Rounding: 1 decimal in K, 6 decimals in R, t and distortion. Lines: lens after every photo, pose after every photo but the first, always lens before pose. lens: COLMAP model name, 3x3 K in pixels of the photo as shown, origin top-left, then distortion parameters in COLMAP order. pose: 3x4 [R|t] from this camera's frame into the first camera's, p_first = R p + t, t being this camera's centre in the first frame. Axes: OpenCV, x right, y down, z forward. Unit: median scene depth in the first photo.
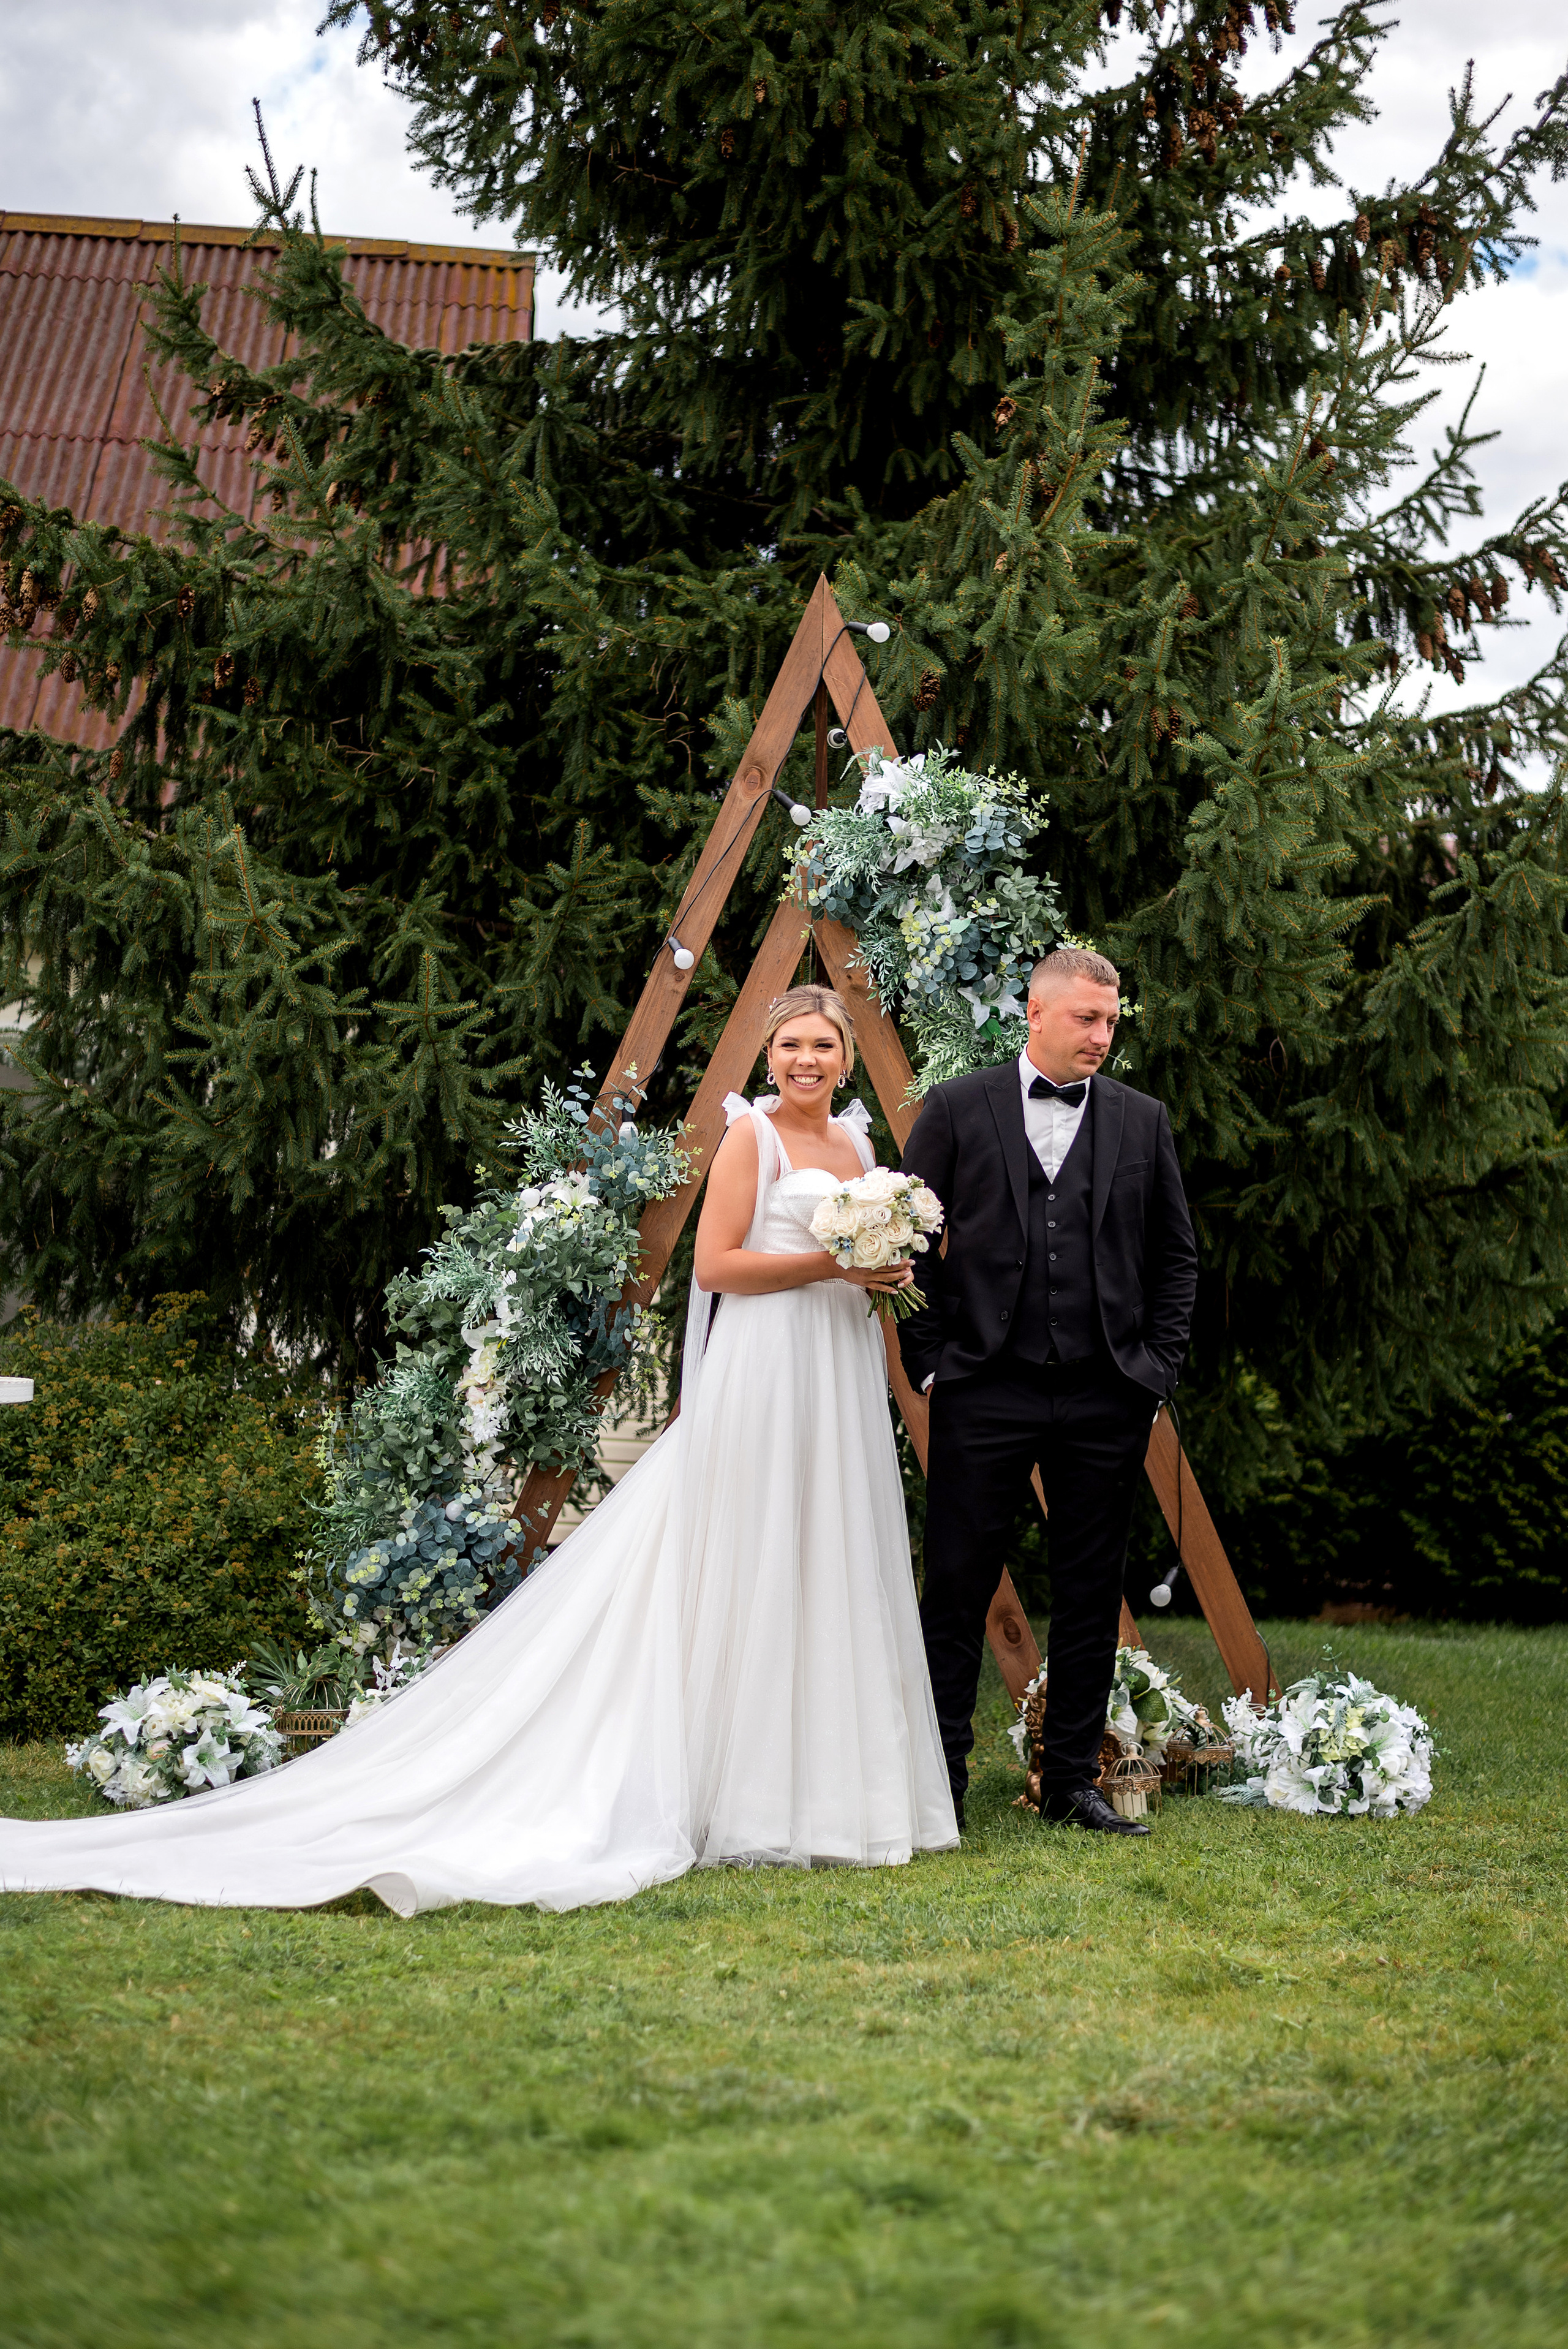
lens RADIAL K [[3143.5, 0, 854.0], [0, 3143.5, 1313.6], [0, 0, 1]] dist [-0.011380, 0.001344]
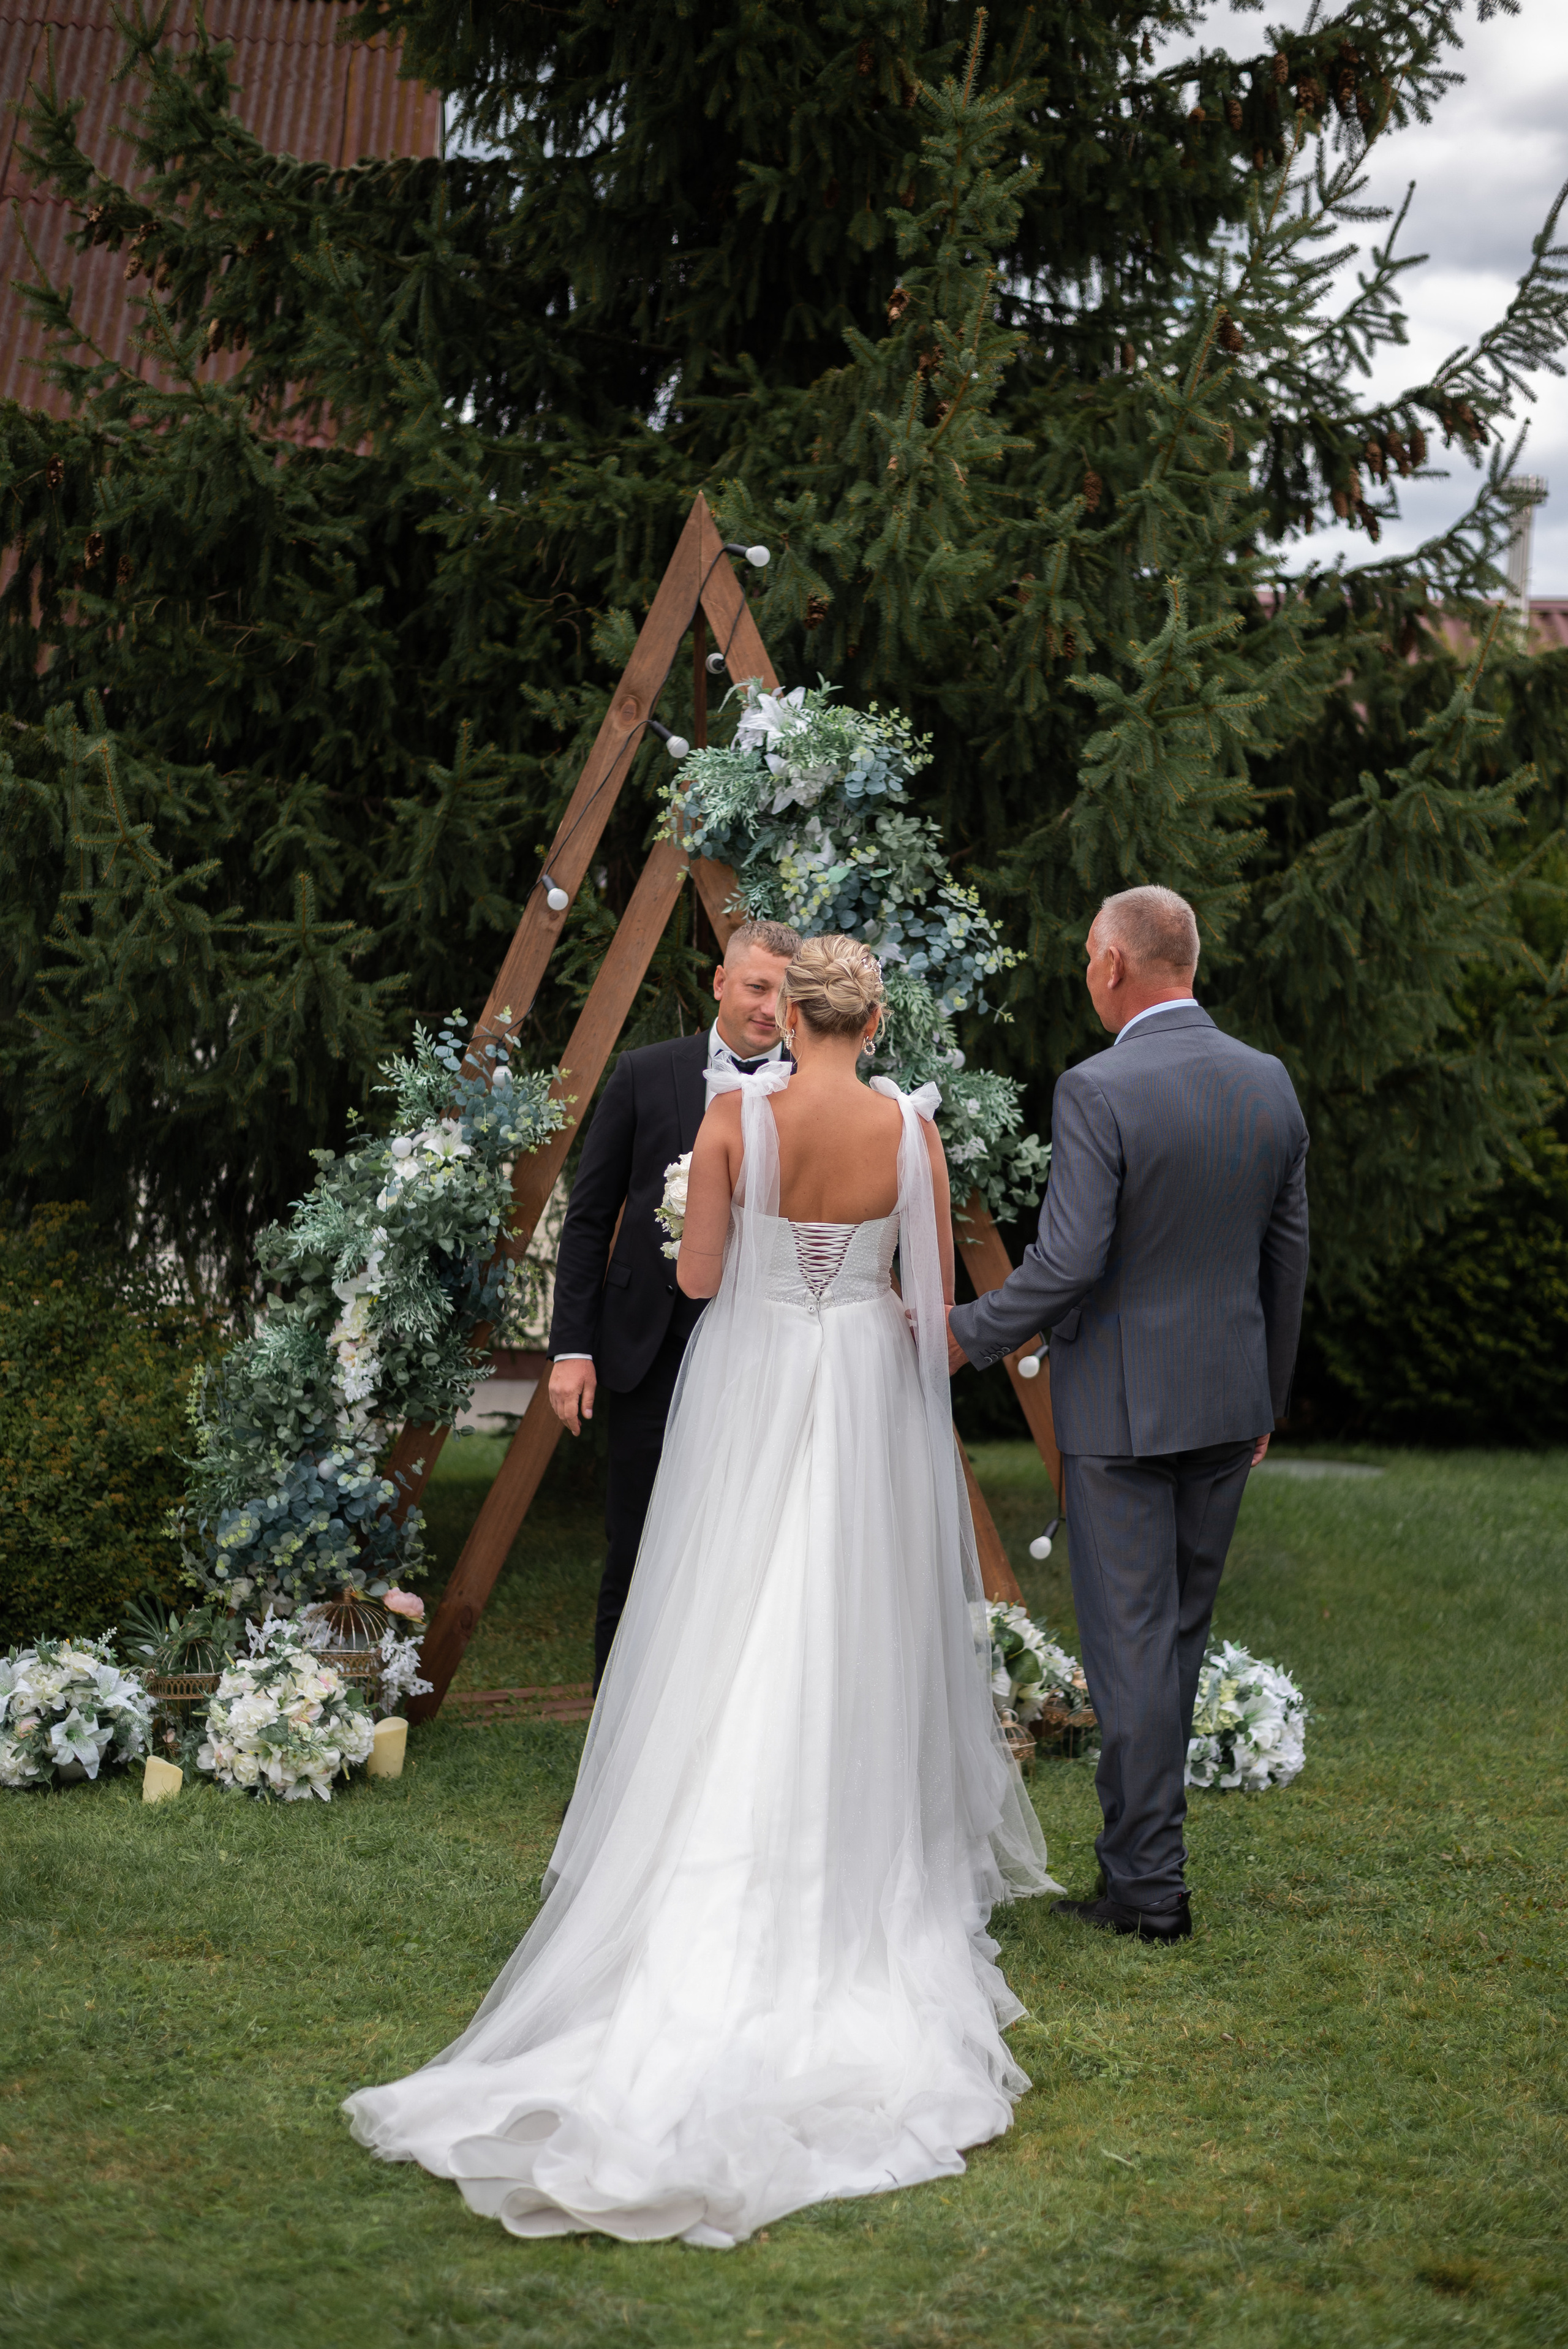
lens RADIAL K [[3126.9, 0, 854.0], [0, 3126.9, 1269.1], [0, 0, 1]] dist [-0.014031, 0.012162]
pose [[0.999907, 0.000110, 0.013607, 0.023925], [-0.001337, 0.995920, 0.090230, -0.084031], [-0.013542, -0.090239, 0.995828, 0.022484]]
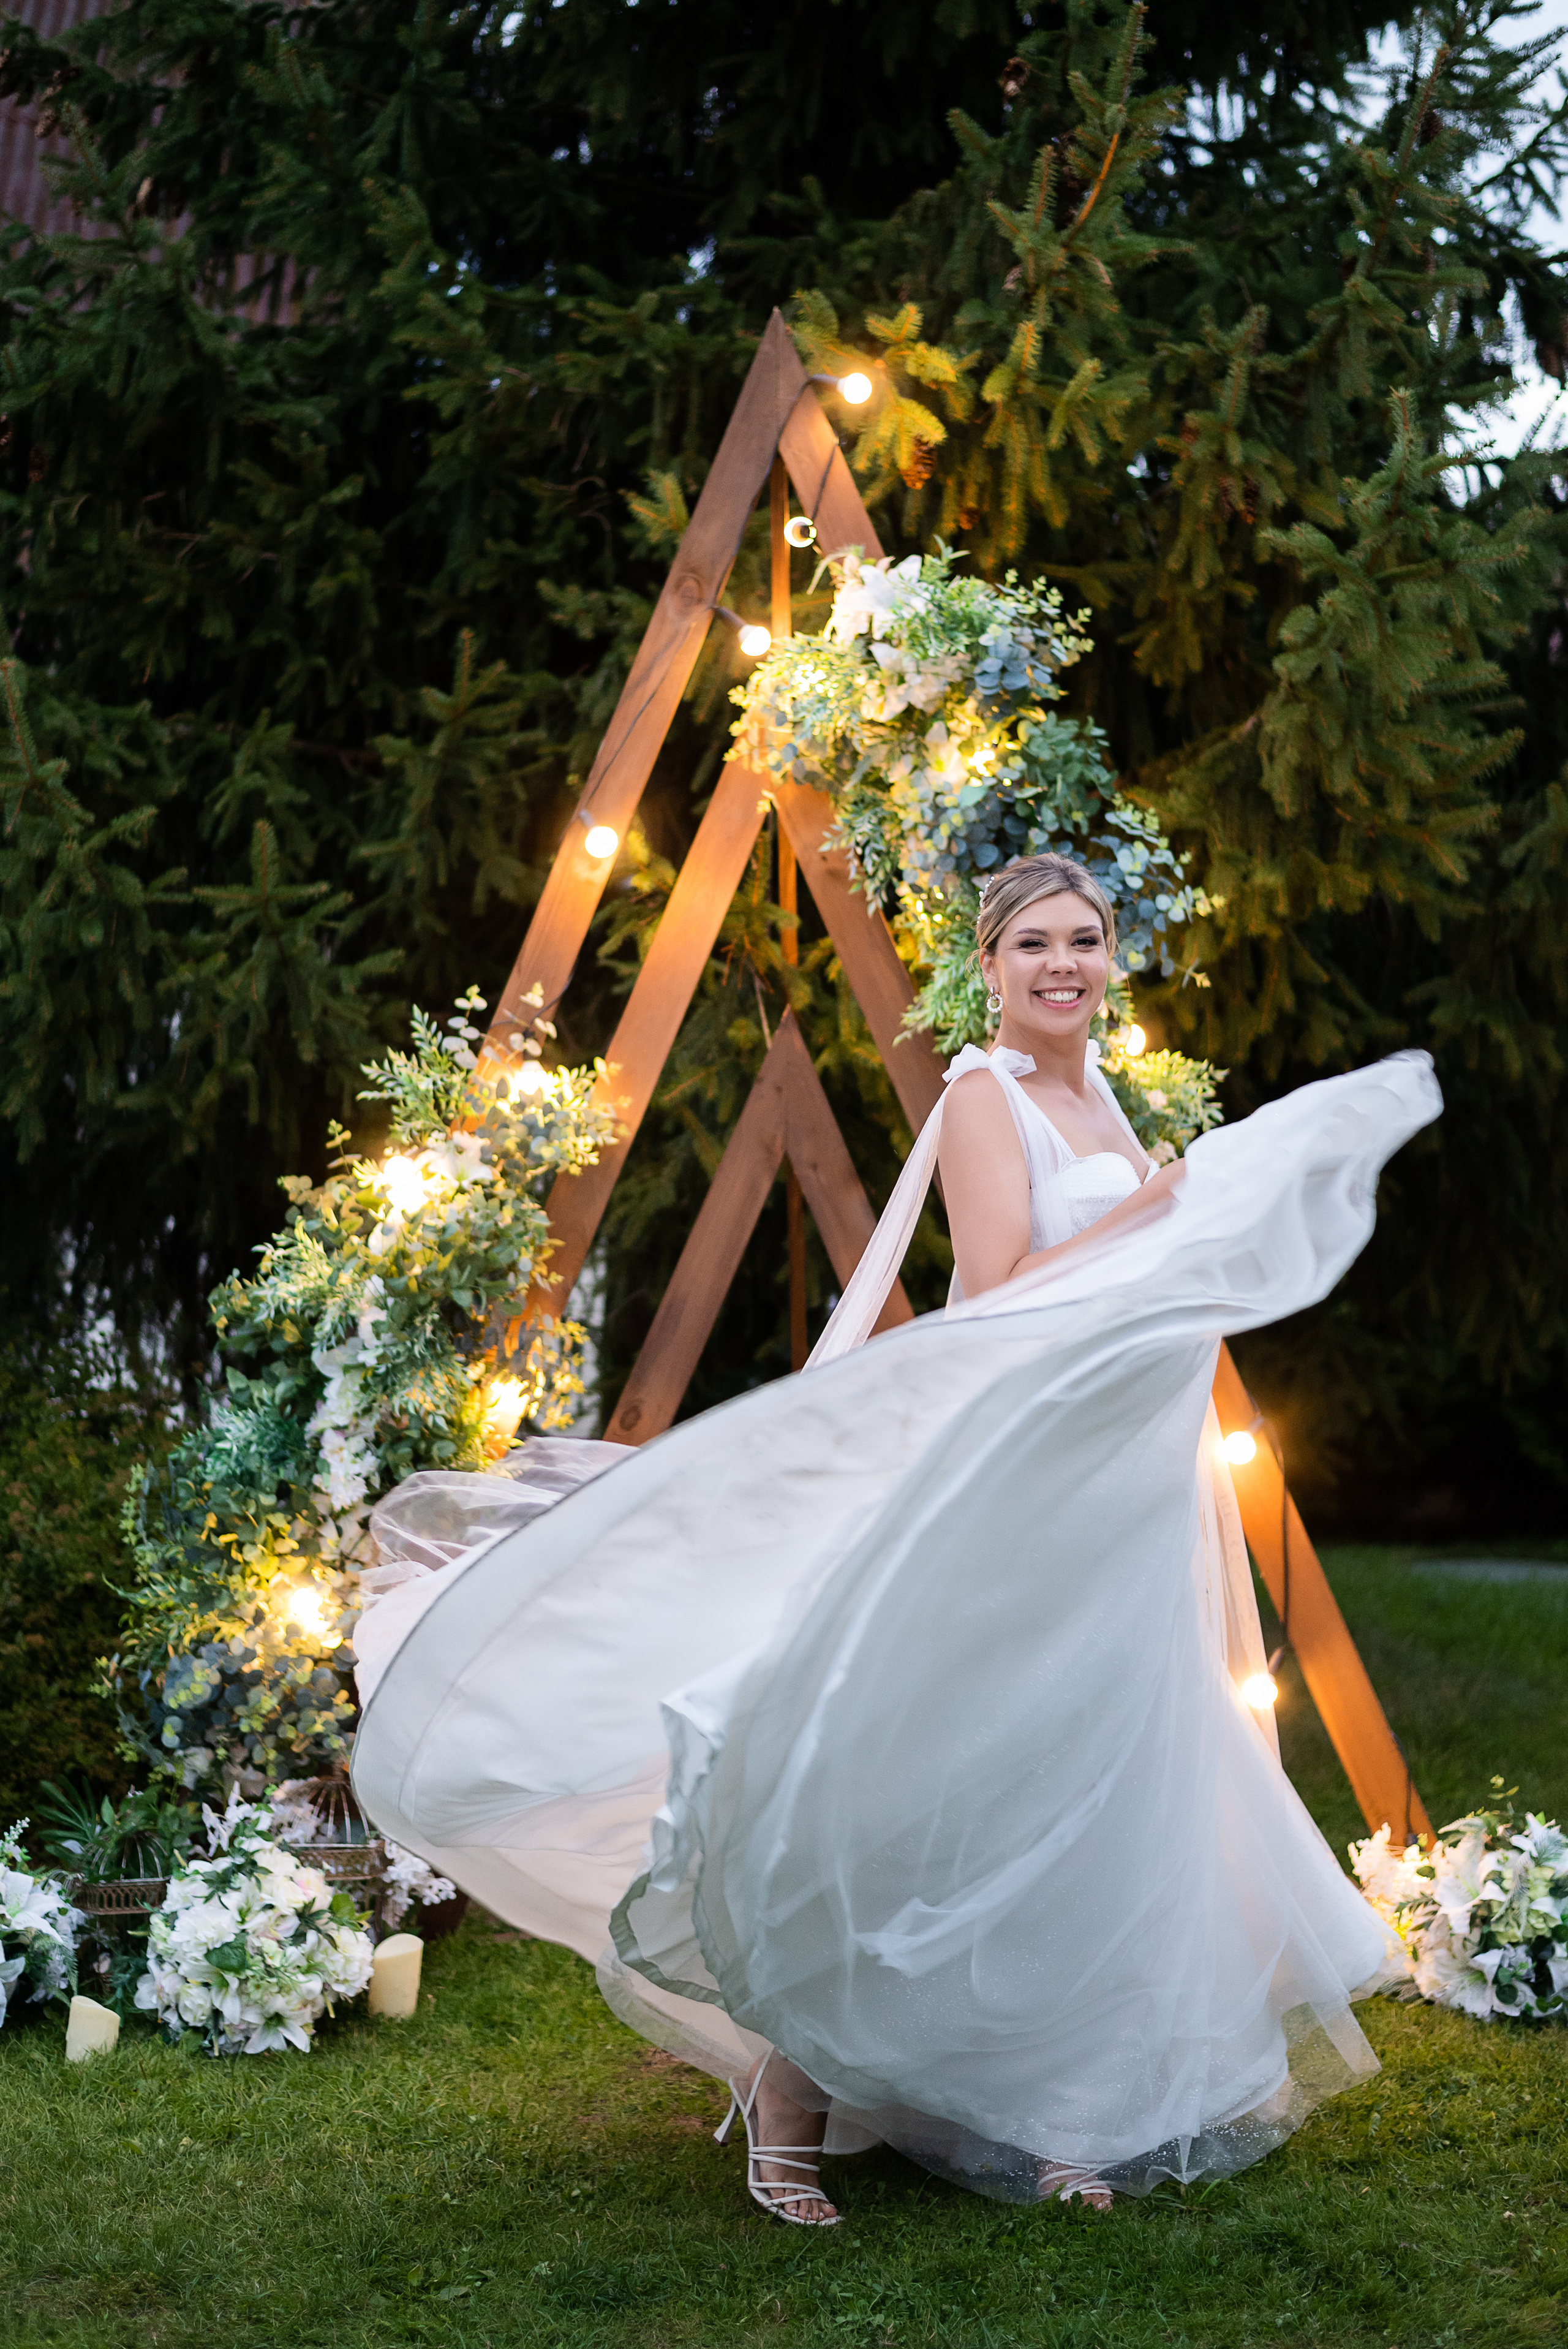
lens RADIAL K [[3441.4, 0, 784.0], [0, 3441.4, 1174.5], [0, 0, 1]] dist [0.003022, 0.001729]
pose [[0.999726, -0.020801, -0.010698, -0.003700], [0.021205, 0.999010, 0.039115, -0.063476], [0.009874, -0.039331, 0.999177, 0.181298]]
